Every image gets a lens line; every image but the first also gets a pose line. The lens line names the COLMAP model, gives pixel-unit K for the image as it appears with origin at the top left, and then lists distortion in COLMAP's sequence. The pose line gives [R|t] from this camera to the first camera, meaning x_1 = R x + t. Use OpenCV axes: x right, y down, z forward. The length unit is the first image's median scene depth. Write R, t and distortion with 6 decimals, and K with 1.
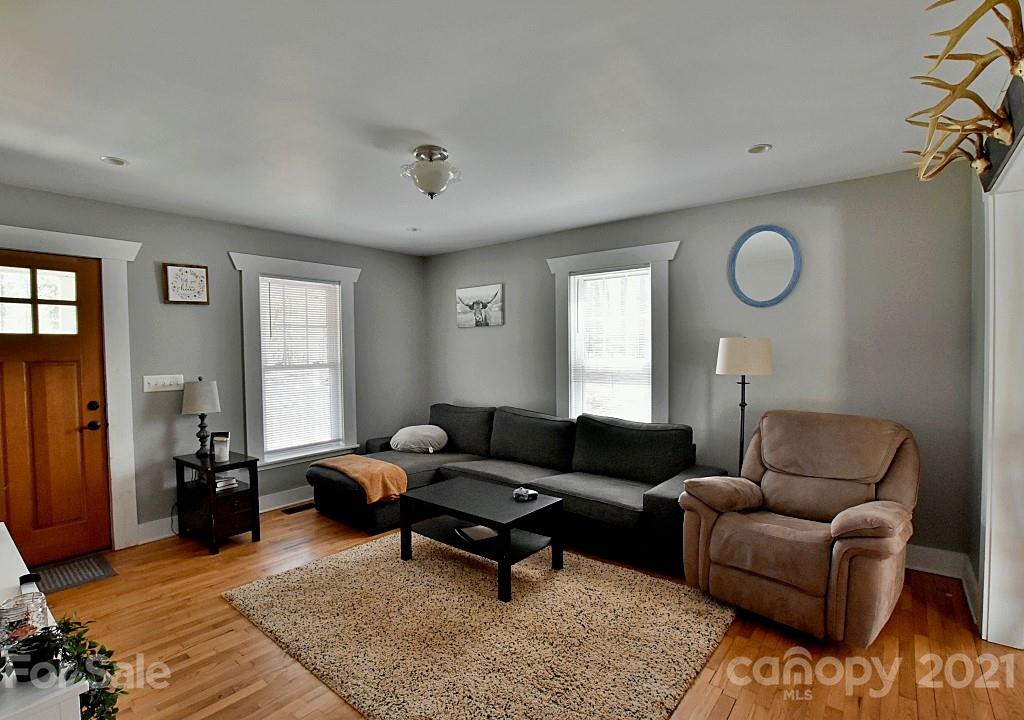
lens RADIAL K [[488.4, 0, 508.8], [0, 488.4, 364.0], [0, 0, 1]] dist [-0.033032, 0.004451]
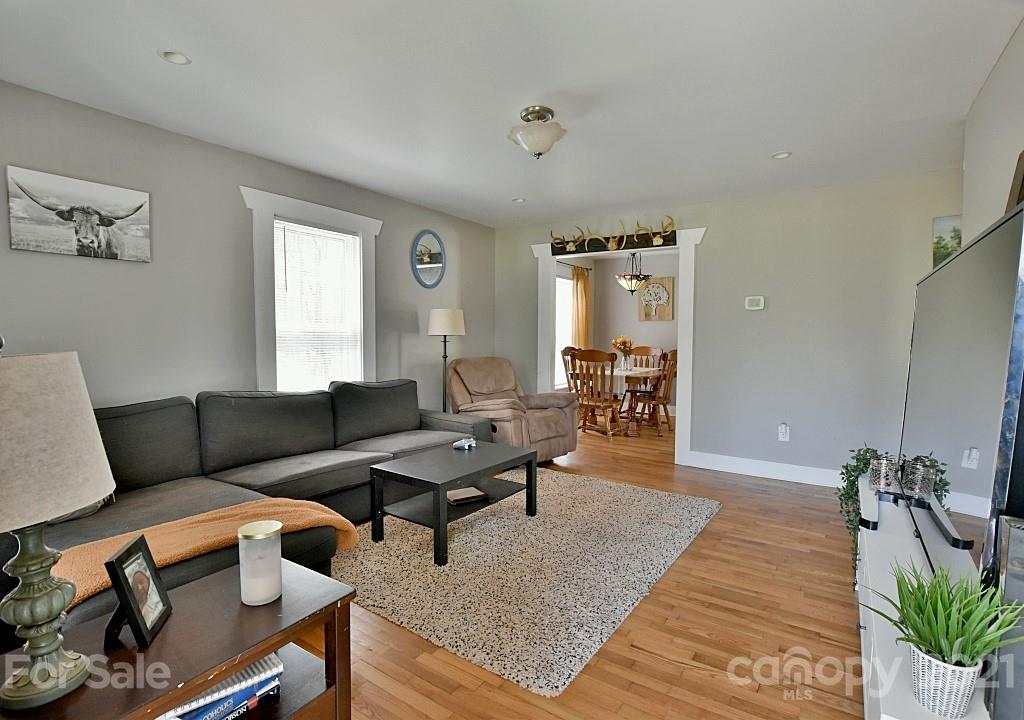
lens RADIAL K [[488.4, 0, 520.2], [0, 488.4, 366.0], [0, 0, 1]] dist [-0.033032, 0.004451]
pose [[-0.085975, -0.050195, 0.995032, -0.699461], [0.027455, 0.998231, 0.052728, 0.030604], [-0.995919, 0.031852, -0.084445, 0.653777]]
